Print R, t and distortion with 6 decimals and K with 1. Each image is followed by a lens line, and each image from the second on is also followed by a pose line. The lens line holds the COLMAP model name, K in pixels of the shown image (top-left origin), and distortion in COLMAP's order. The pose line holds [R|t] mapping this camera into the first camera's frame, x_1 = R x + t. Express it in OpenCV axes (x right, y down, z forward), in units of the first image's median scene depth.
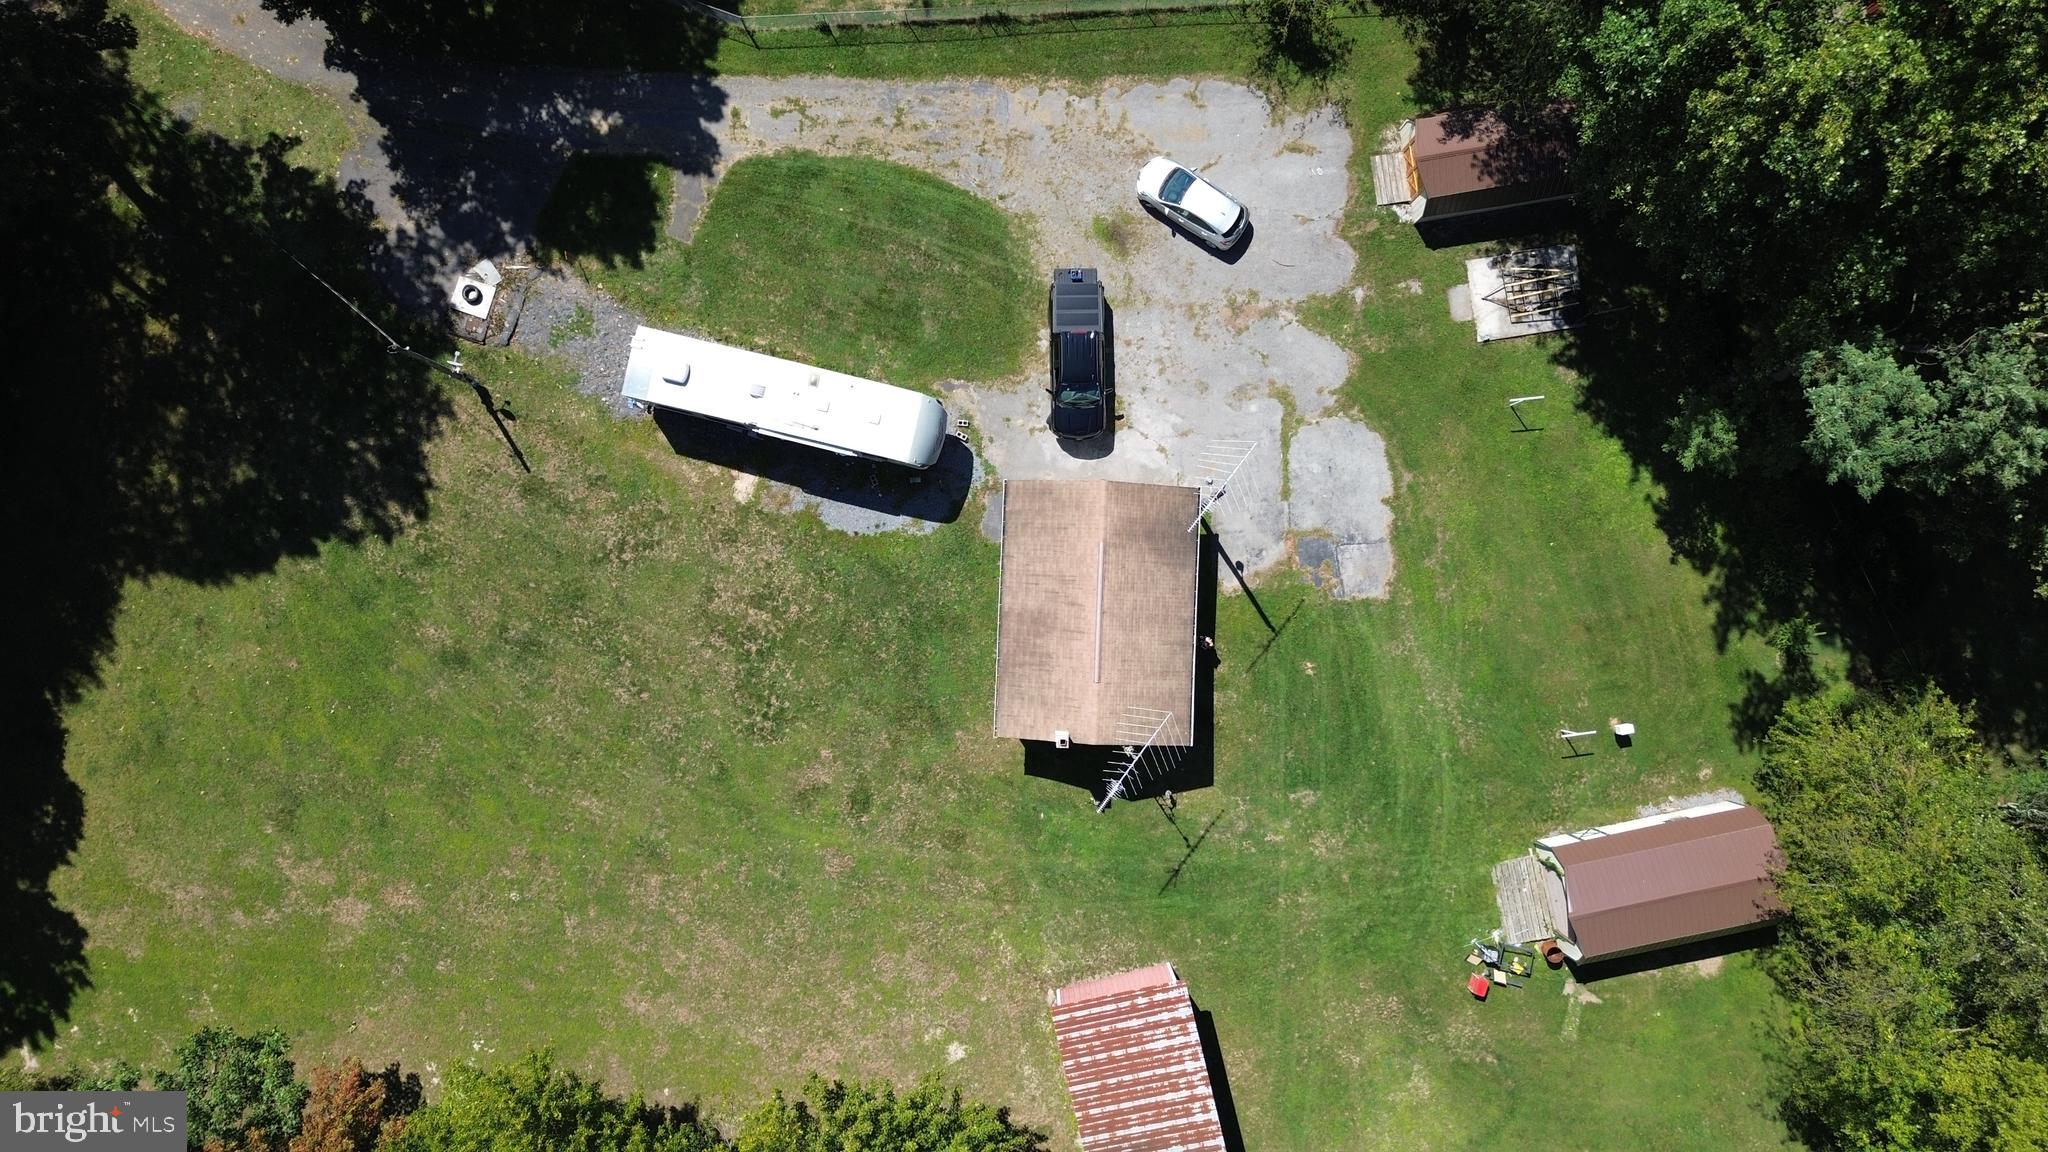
lens RADIAL K [[1451.3, 0, 1027.2], [0, 1451.3, 568.9], [0, 0, 1]] dist [0.066437, -0.064388]
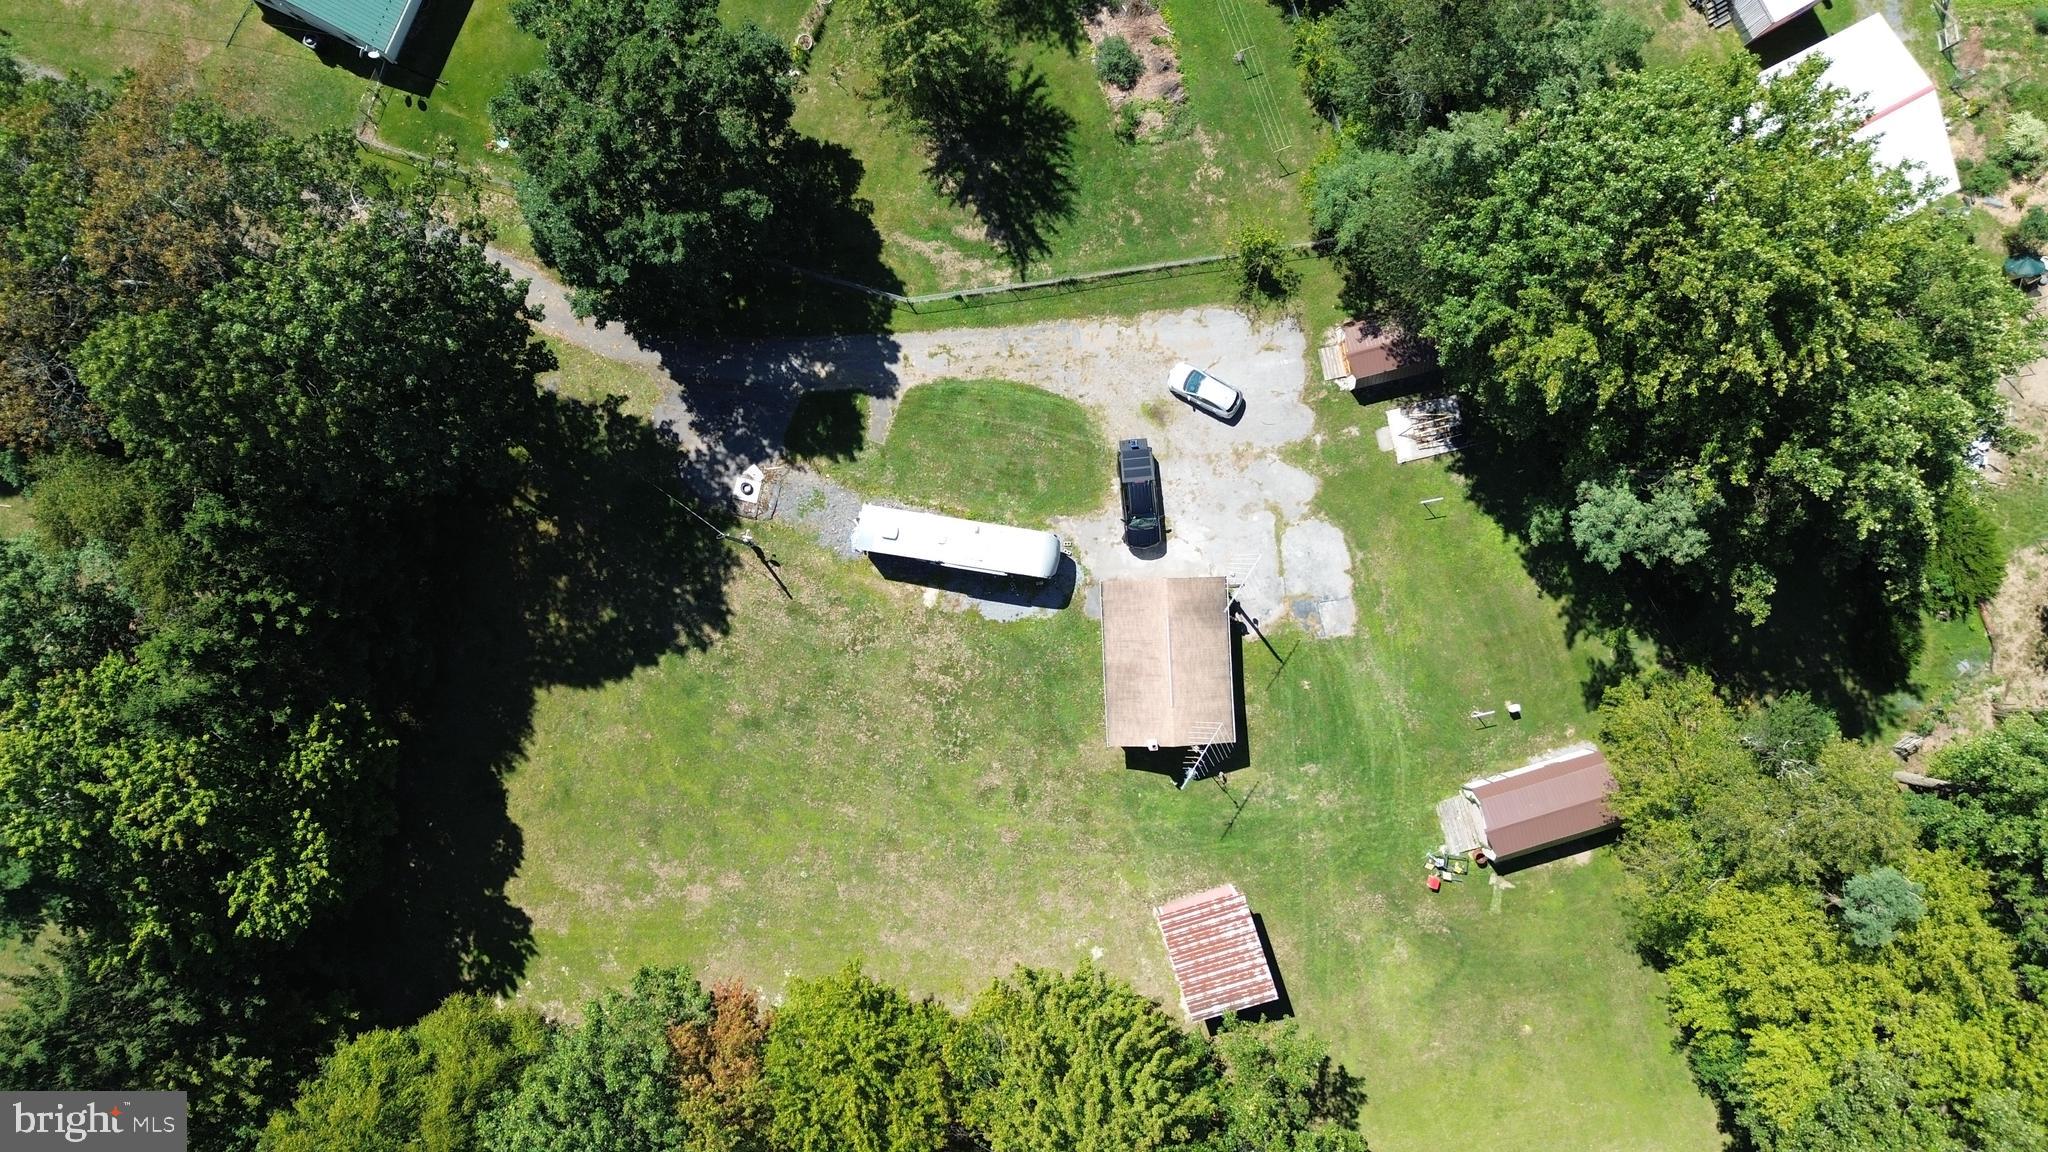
lens RADIAL K [[1451.3, 0, 1034.6], [0, 1451.3, 560.3], [0, 0, 1]] dist [0.066437, -0.064388]
pose [[0.996694, -0.081244, 0.000423, -0.081134], [0.081245, 0.996672, -0.006594, -0.075347], [0.000114, 0.006606, 0.999978, -0.532550]]
